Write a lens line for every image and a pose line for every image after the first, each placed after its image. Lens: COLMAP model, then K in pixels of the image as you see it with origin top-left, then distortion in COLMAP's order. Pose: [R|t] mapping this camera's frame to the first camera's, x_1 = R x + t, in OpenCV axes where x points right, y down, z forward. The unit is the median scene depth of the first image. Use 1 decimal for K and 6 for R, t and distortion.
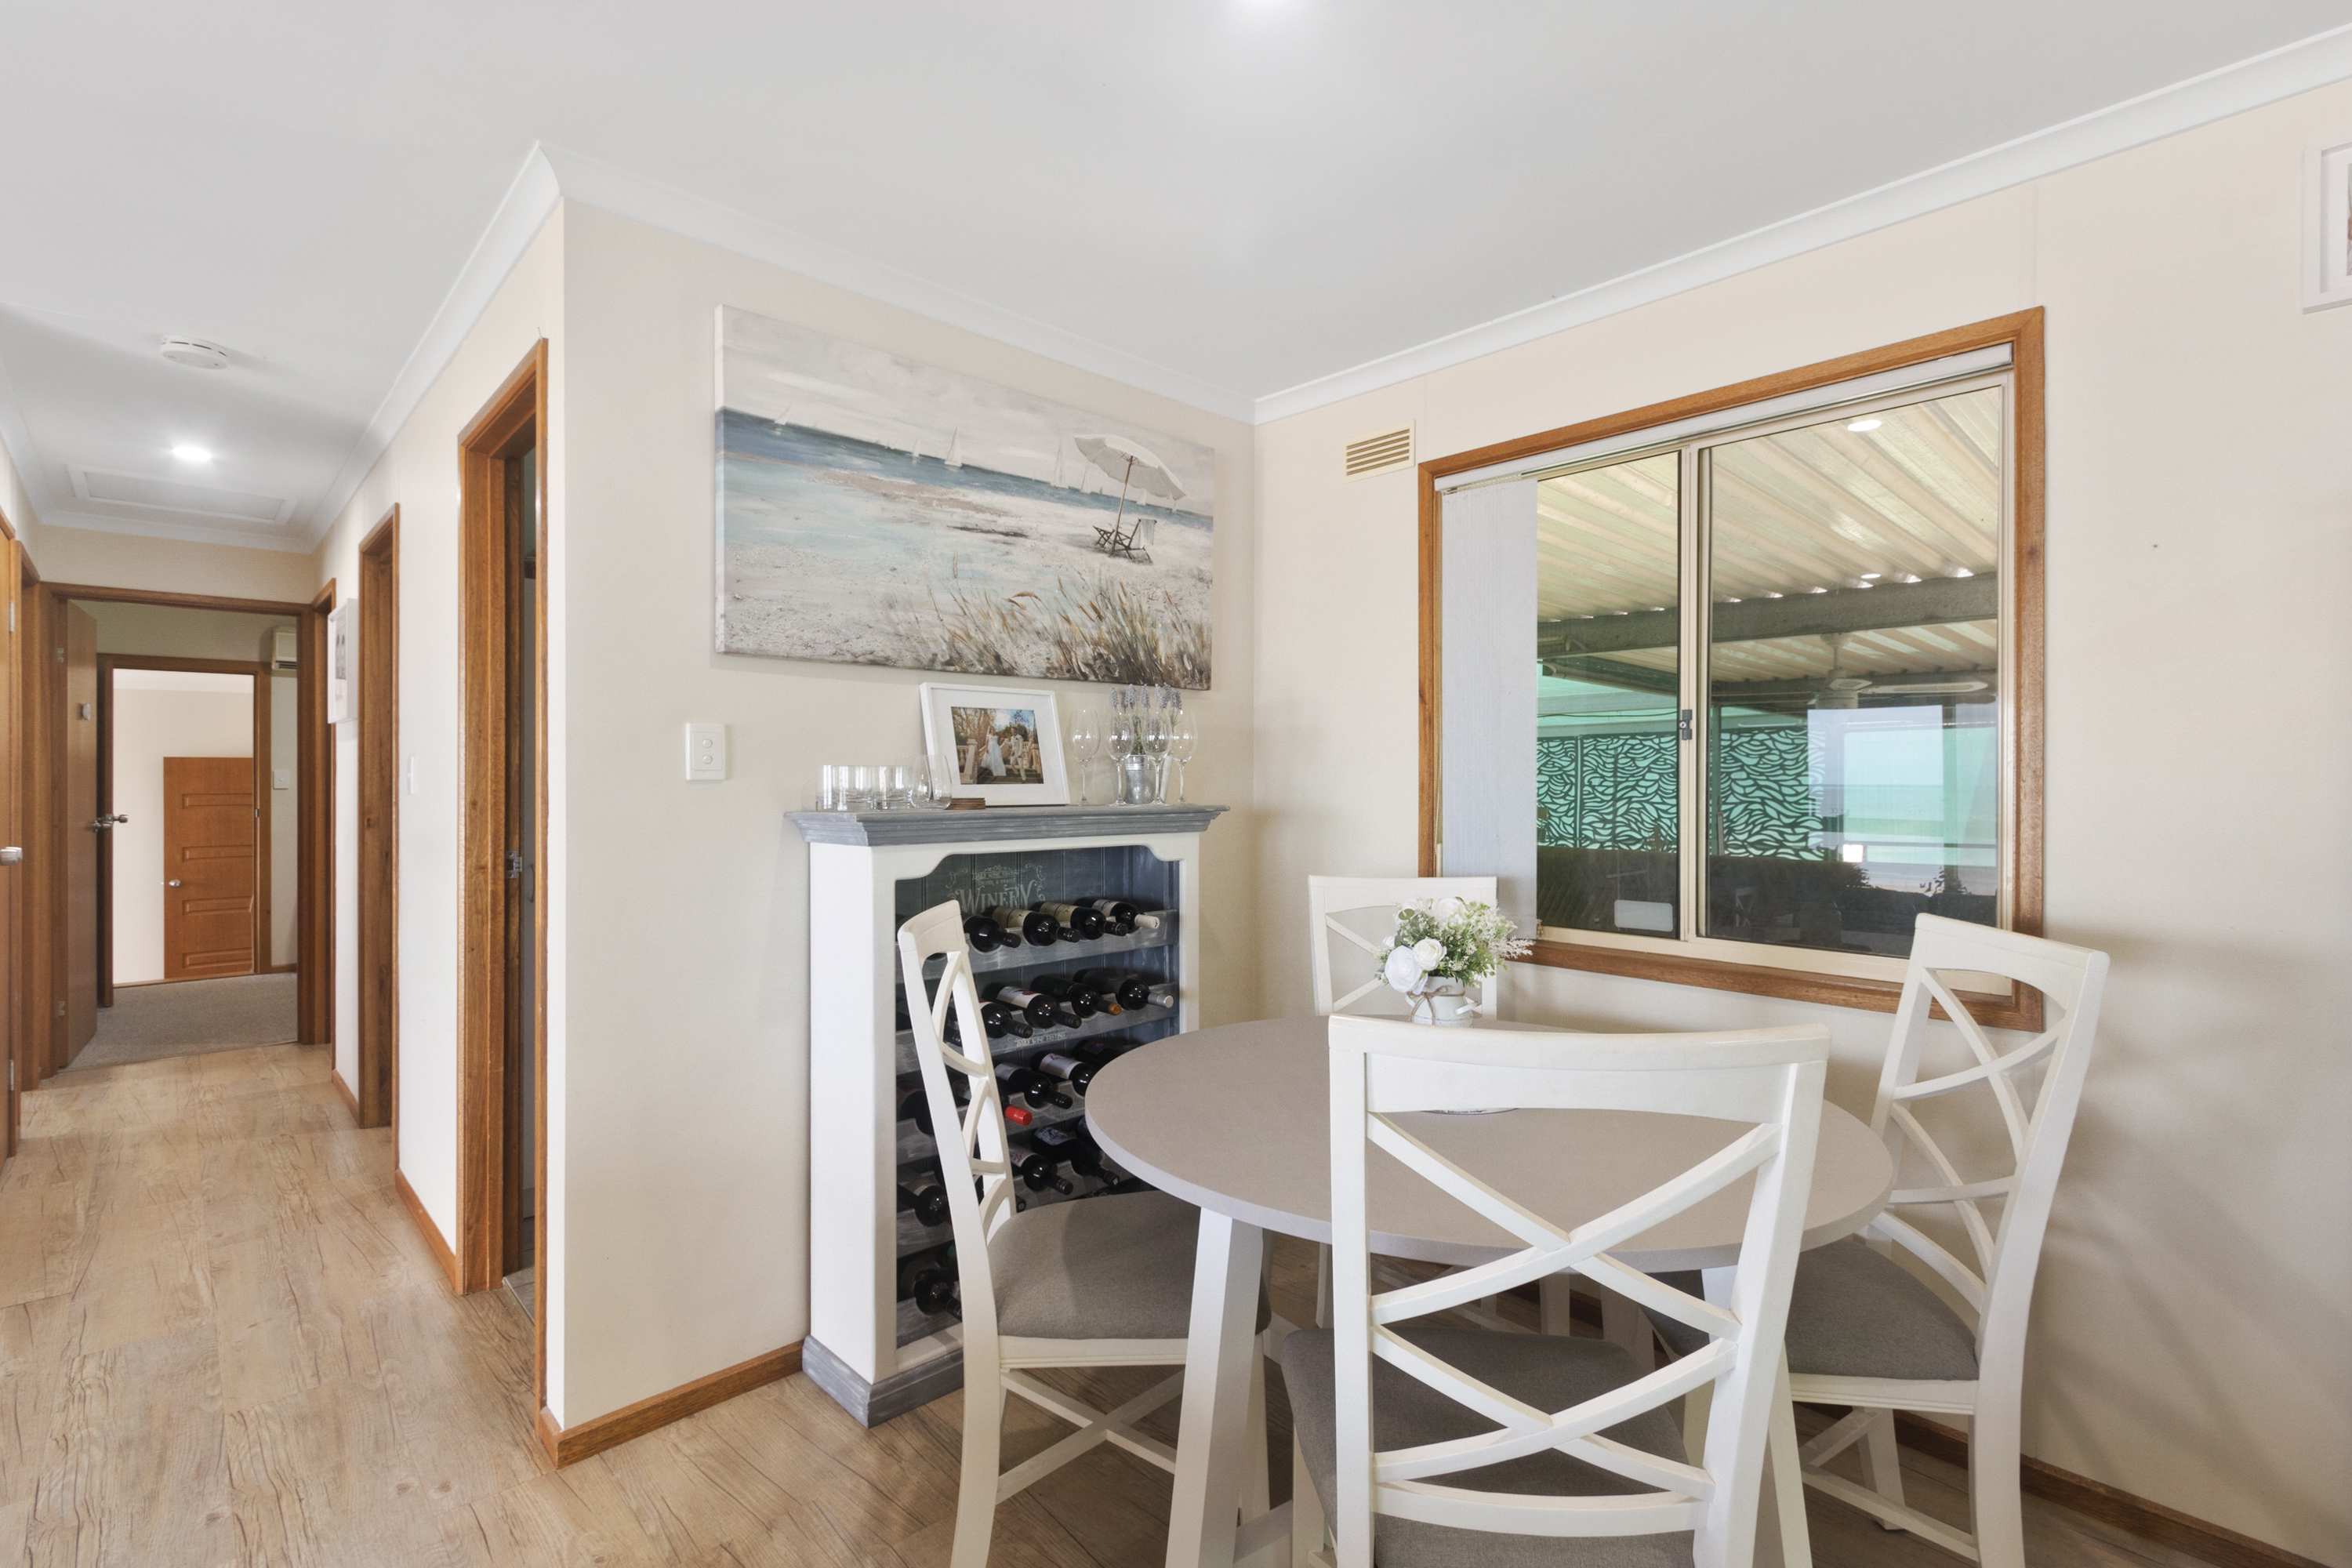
lens RADIAL K [[1092.0, 0, 1168.4], [0, 1092.0, 778.6], [0, 0, 1]] dist [-0.000490, 0.000178]
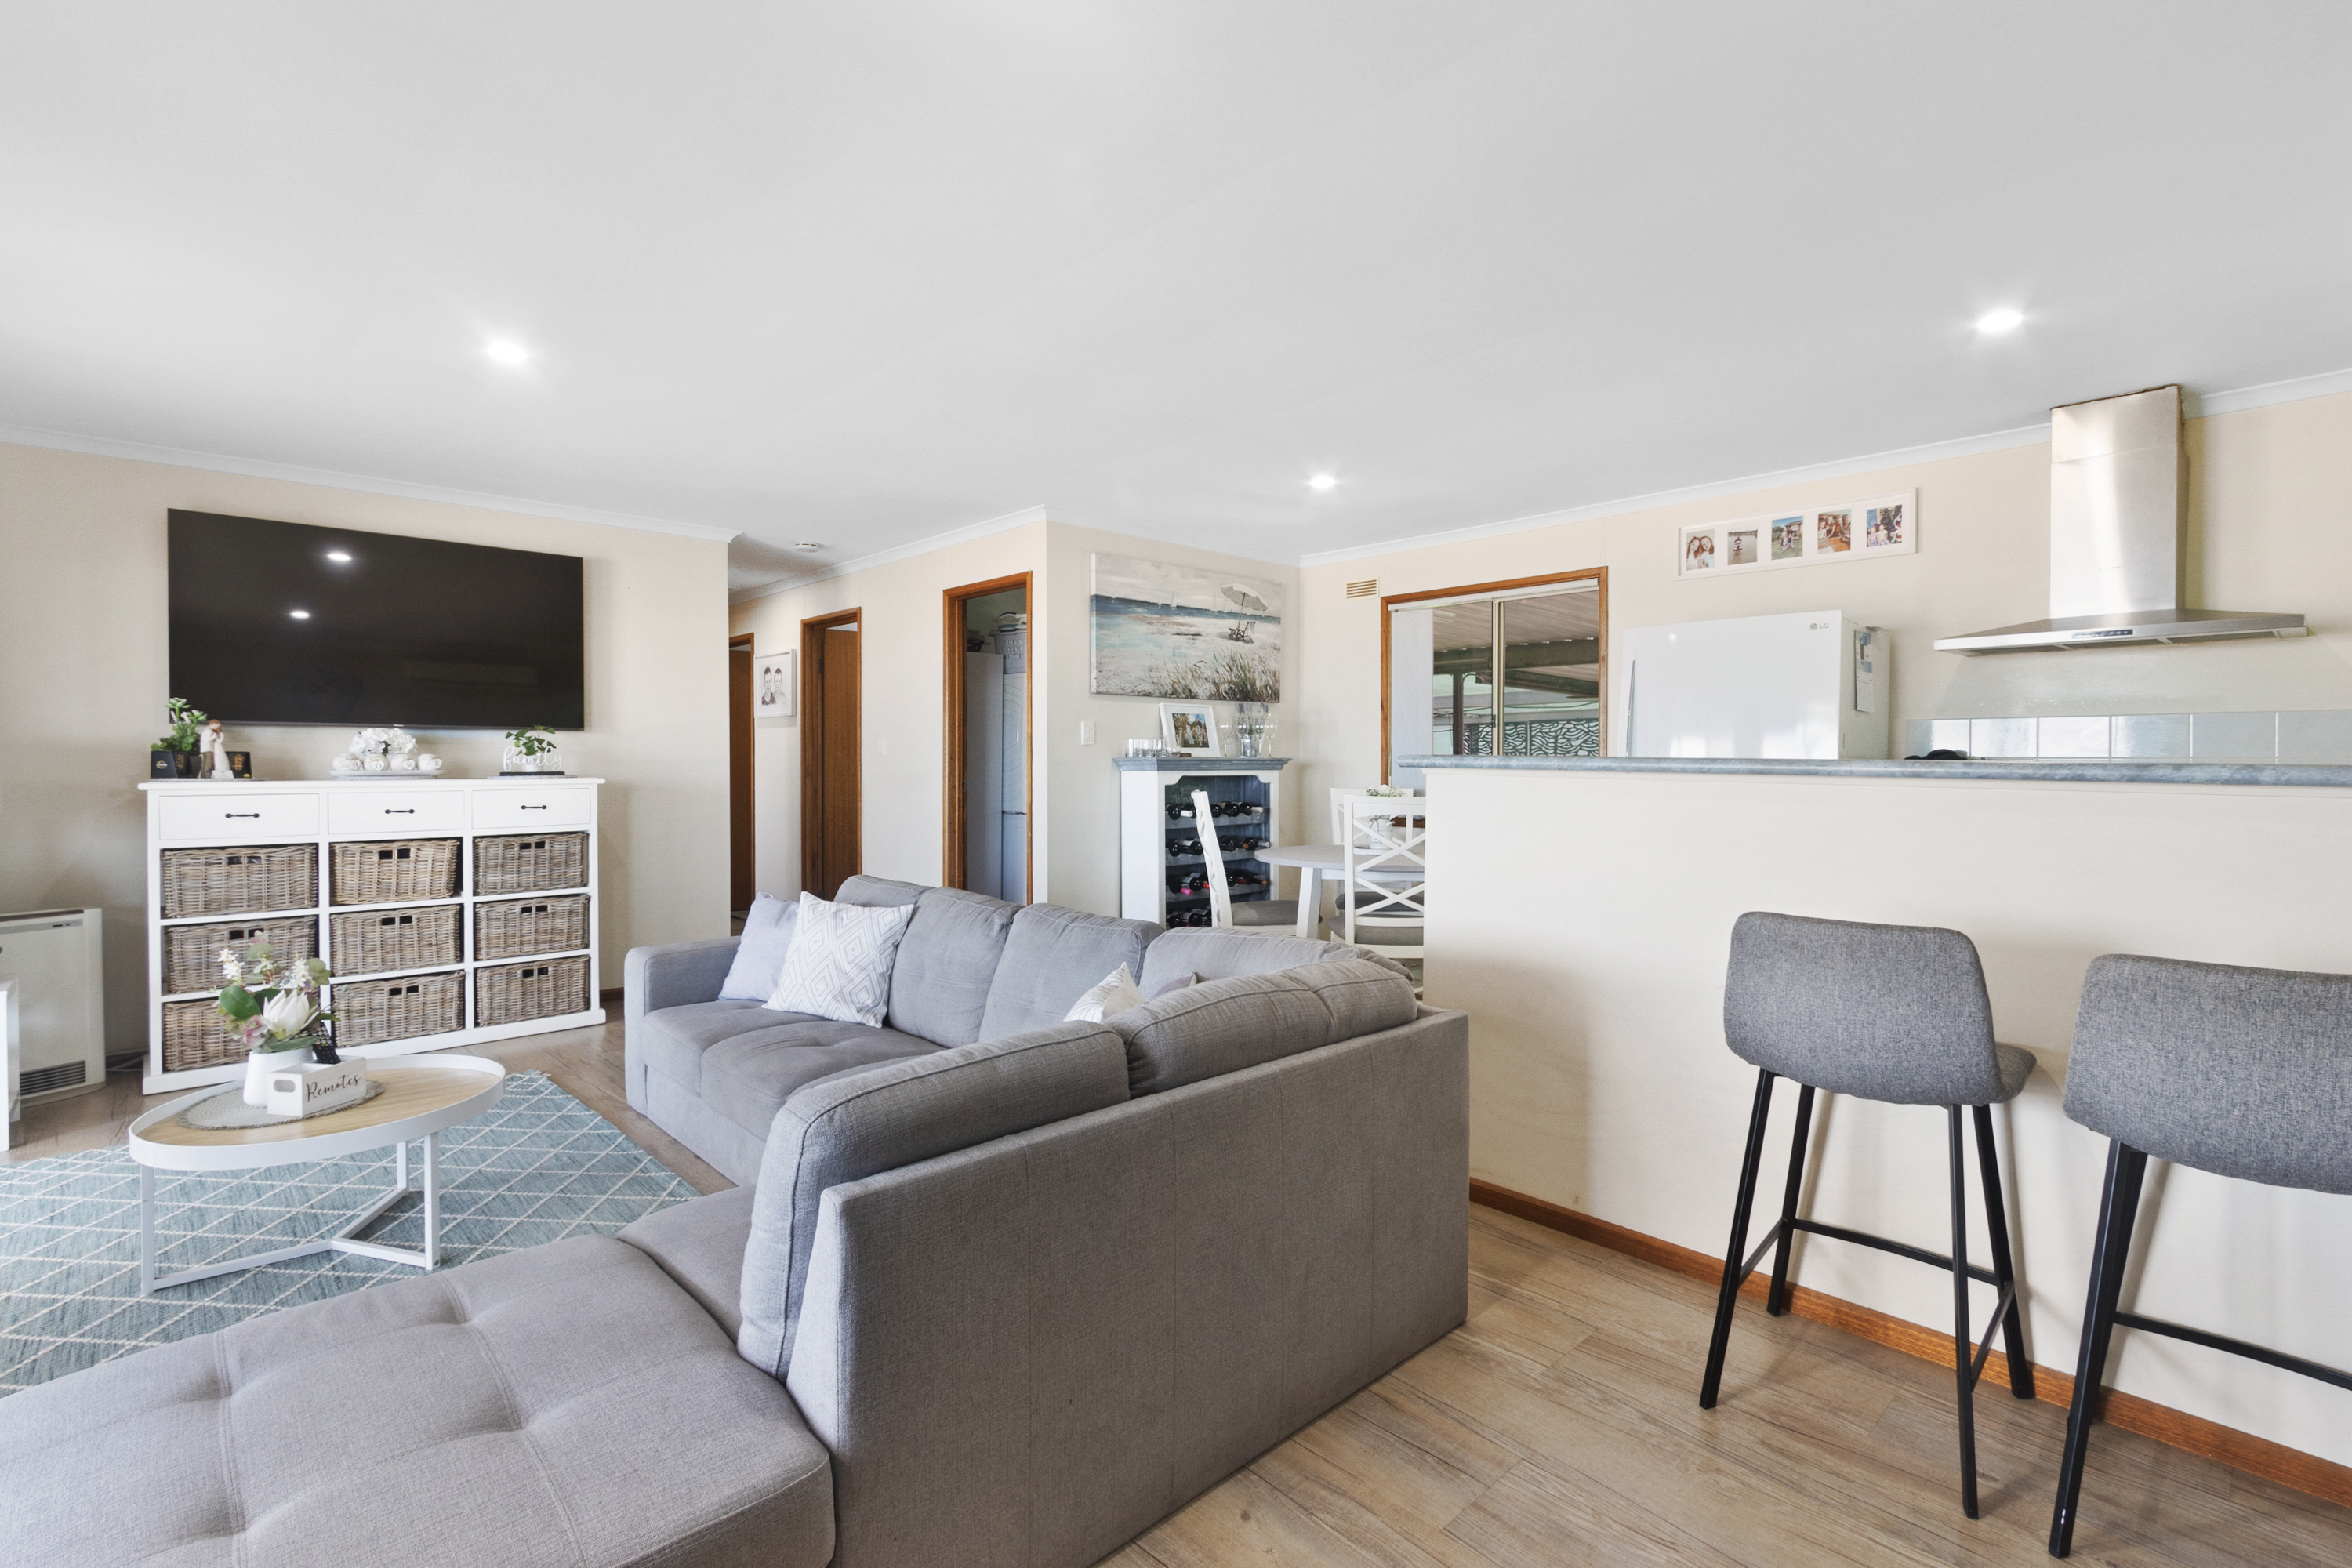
lens RADIAL K [[1092.0, 0, 1170.0], [0, 1092.0, 770.6], [0, 0, 1]] dist [-0.000490, 0.000178]
pose [[0.999987, -0.001378, 0.005007, -0.198715], [0.001337, 0.999965, 0.008231, 0.031883], [-0.005018, -0.008225, 0.999954, -1.167492]]
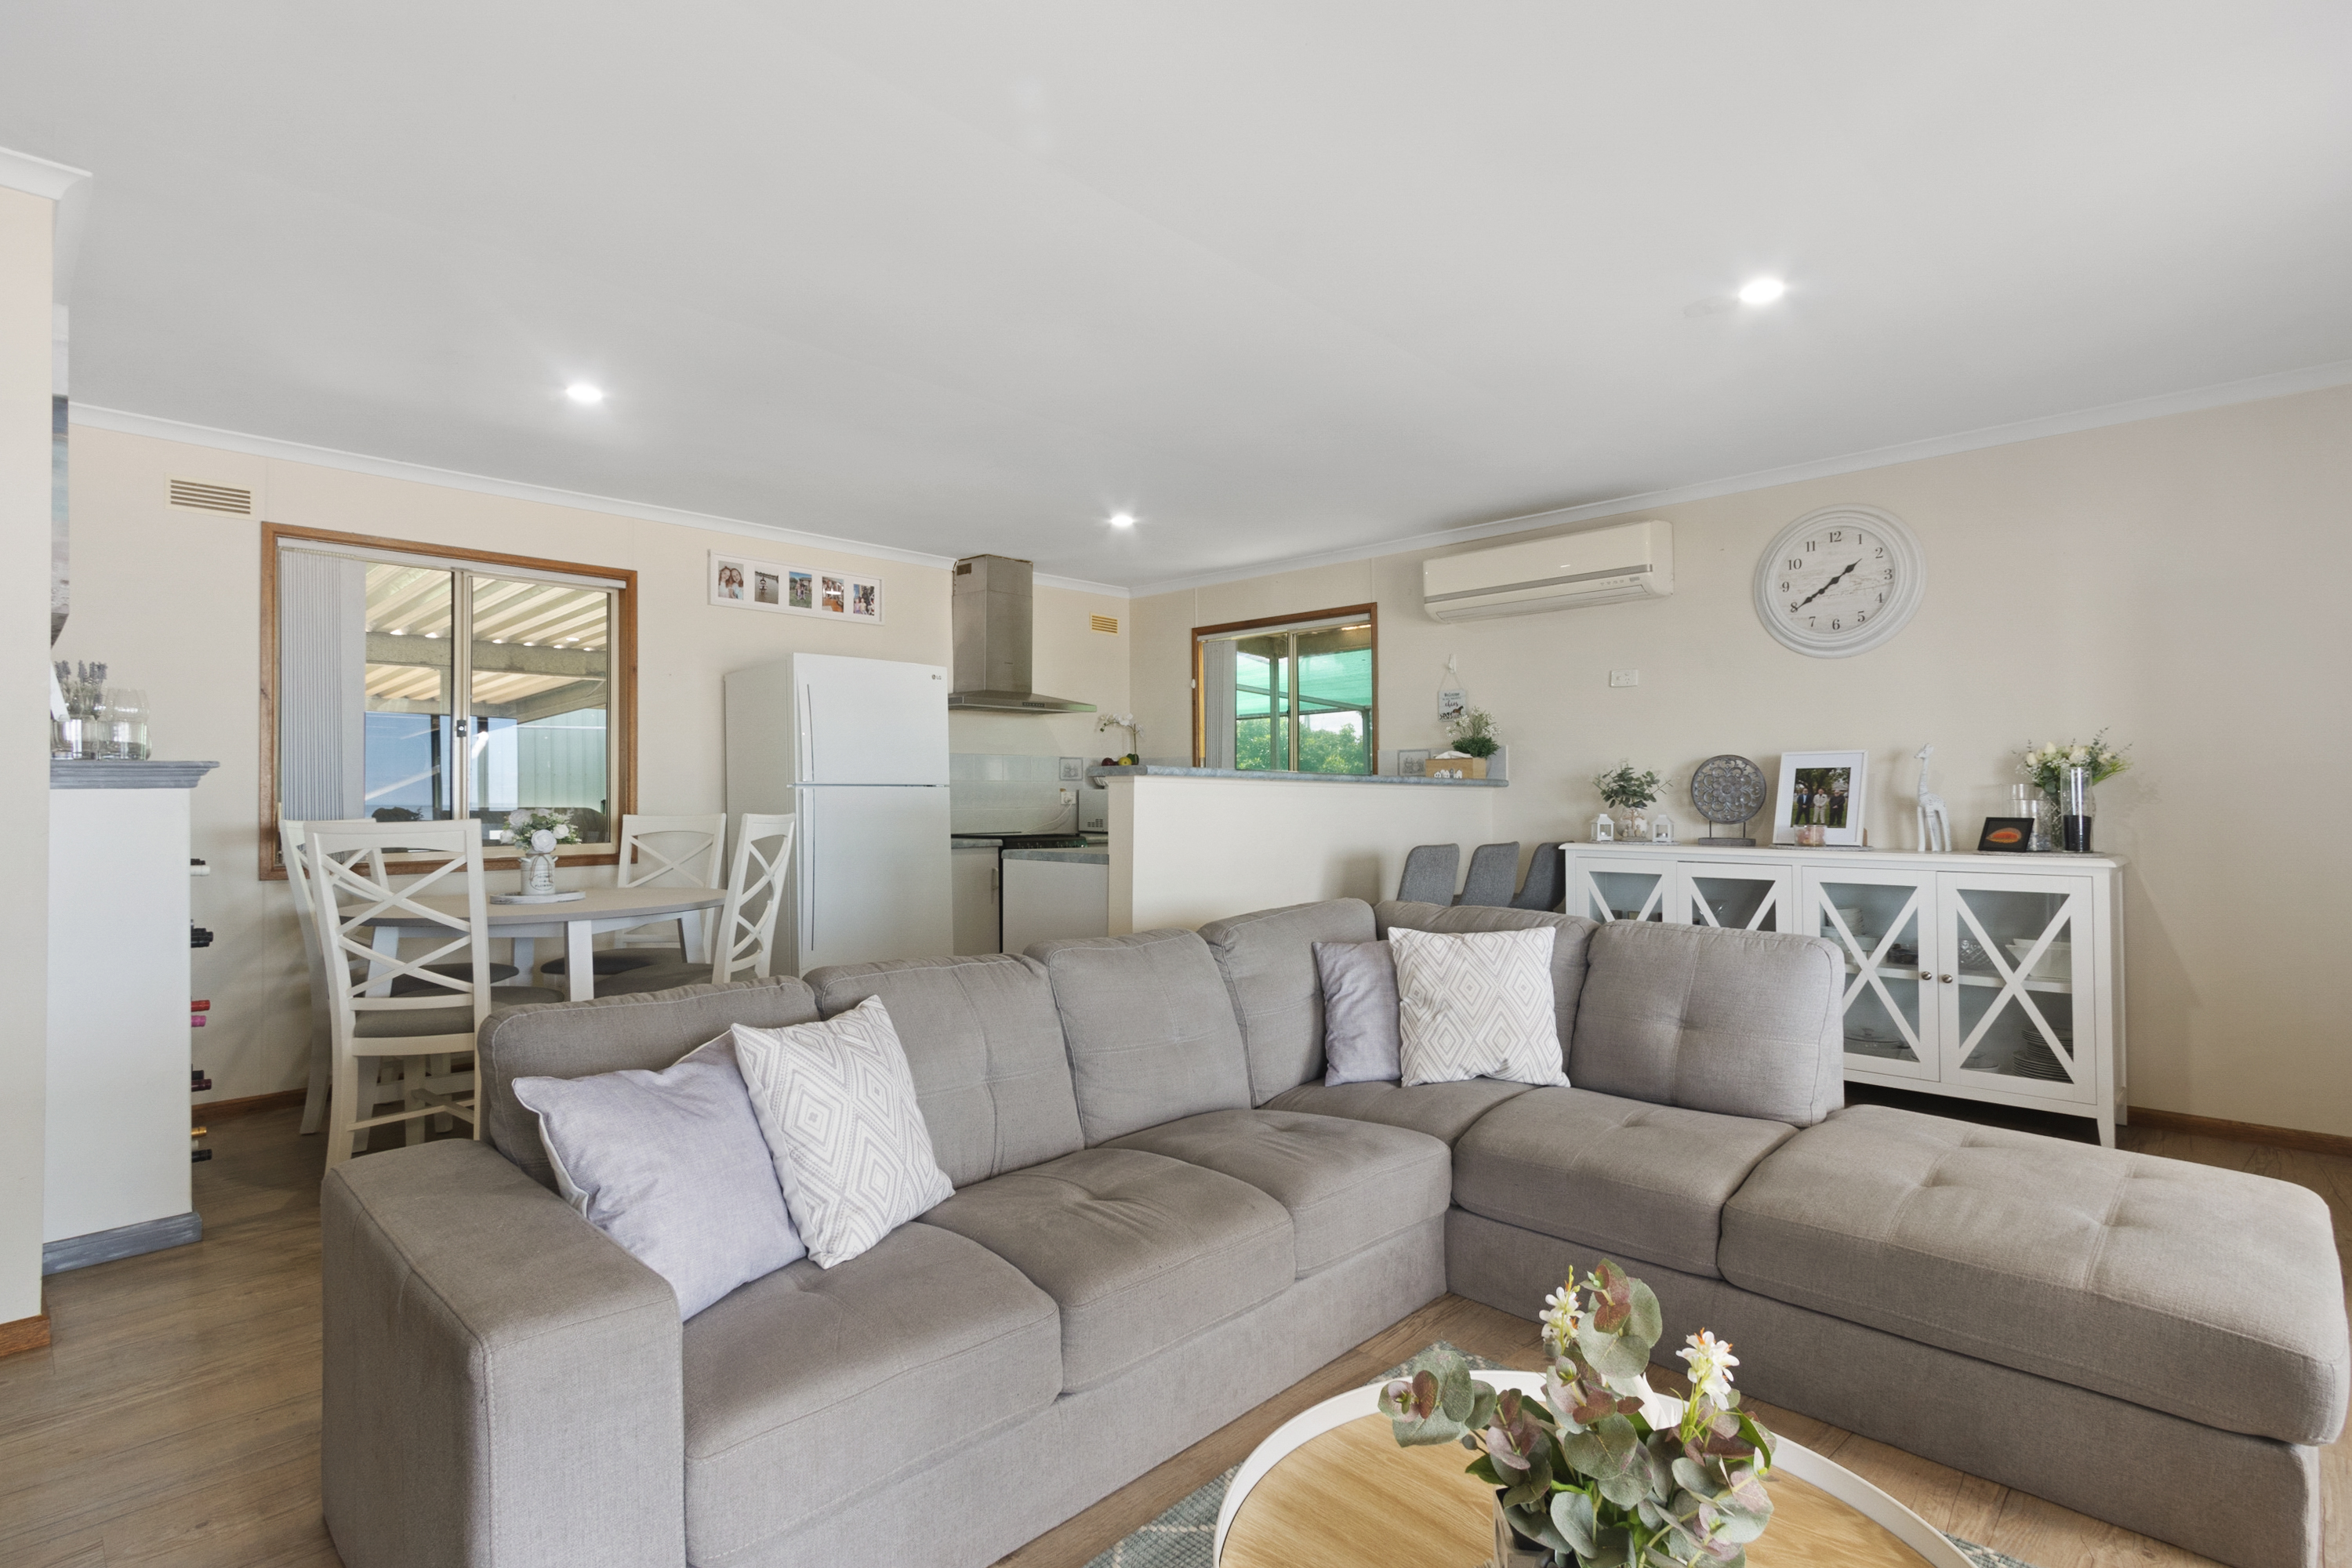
lens RADIAL K [[1092.0, 0, 1150.3], [0, 1092.0, 790.3], [0, 0, 1]] dist [-0.000490, 0.000178]
pose [[-0.033204, 0.001461, 0.999448, -1.218952], [0.002558, 0.999996, -0.001377, 0.054817], [-0.999445, 0.002511, -0.033207, -0.066974]]
